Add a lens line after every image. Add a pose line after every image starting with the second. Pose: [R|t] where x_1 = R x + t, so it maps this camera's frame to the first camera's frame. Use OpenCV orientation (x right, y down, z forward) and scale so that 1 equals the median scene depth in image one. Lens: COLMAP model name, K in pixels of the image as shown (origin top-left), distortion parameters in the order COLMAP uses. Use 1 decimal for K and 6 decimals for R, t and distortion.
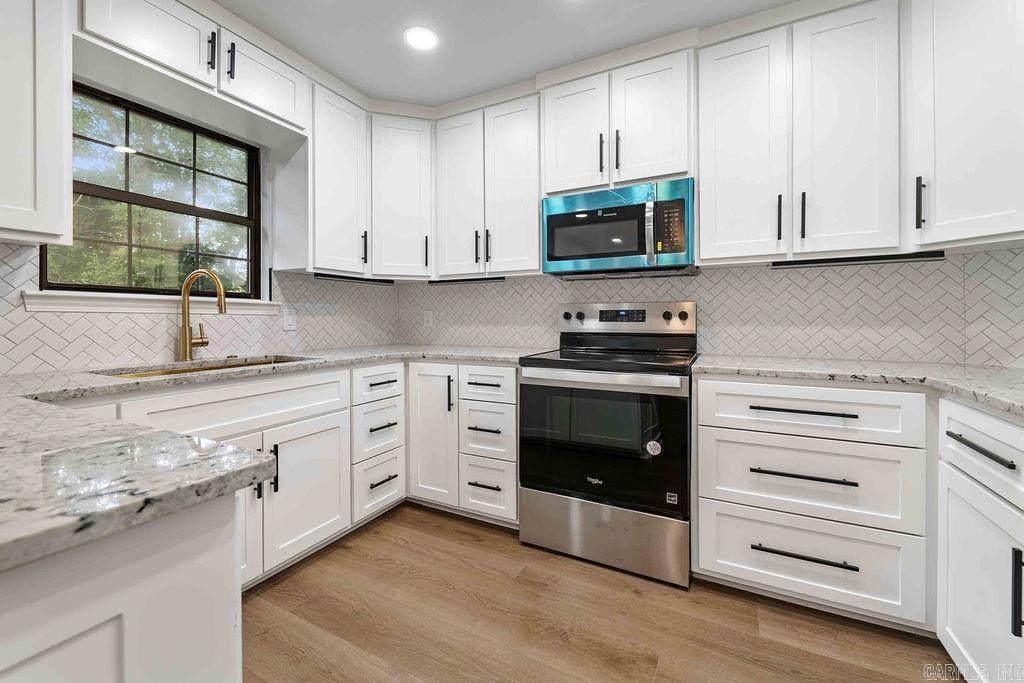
lens RADIAL K [[418.3, 0, 509.8], [0, 418.3, 319.6], [0, 0, 1]] dist [0.003605, -0.000512]
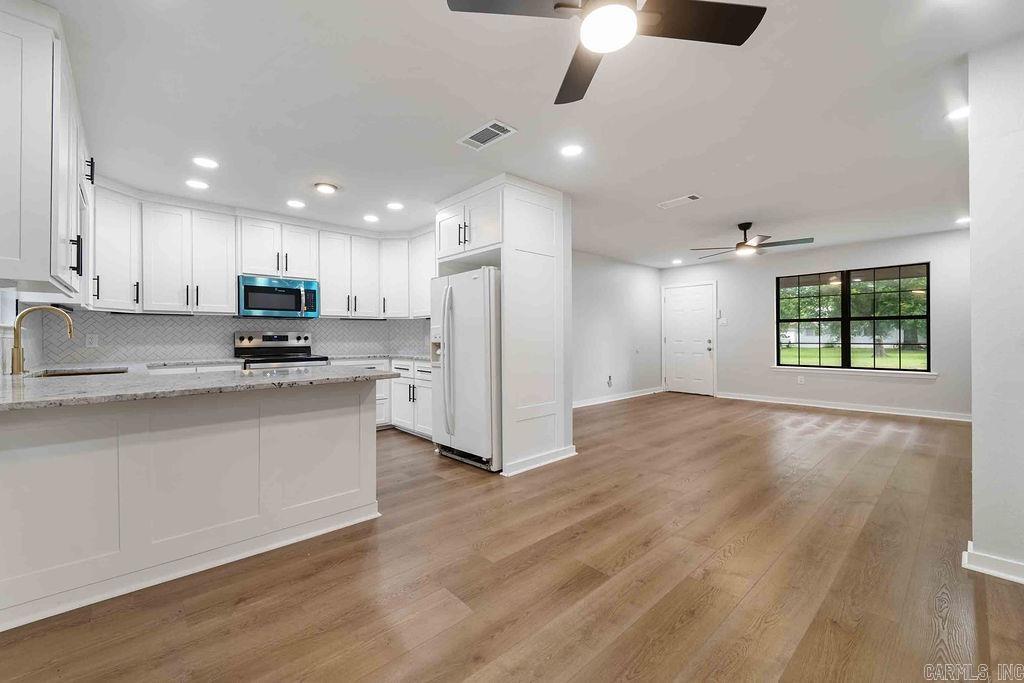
lens RADIAL K [[418.3, 0, 510.5], [0, 418.3, 338.0], [0, 0, 1]] dist [0.003605, -0.000512]
pose [[0.340989, -0.002454, 0.940064, -1.337730], [0.007524, 0.999972, -0.000119, -0.001964], [-0.940037, 0.007113, 0.340998, -0.801668]]
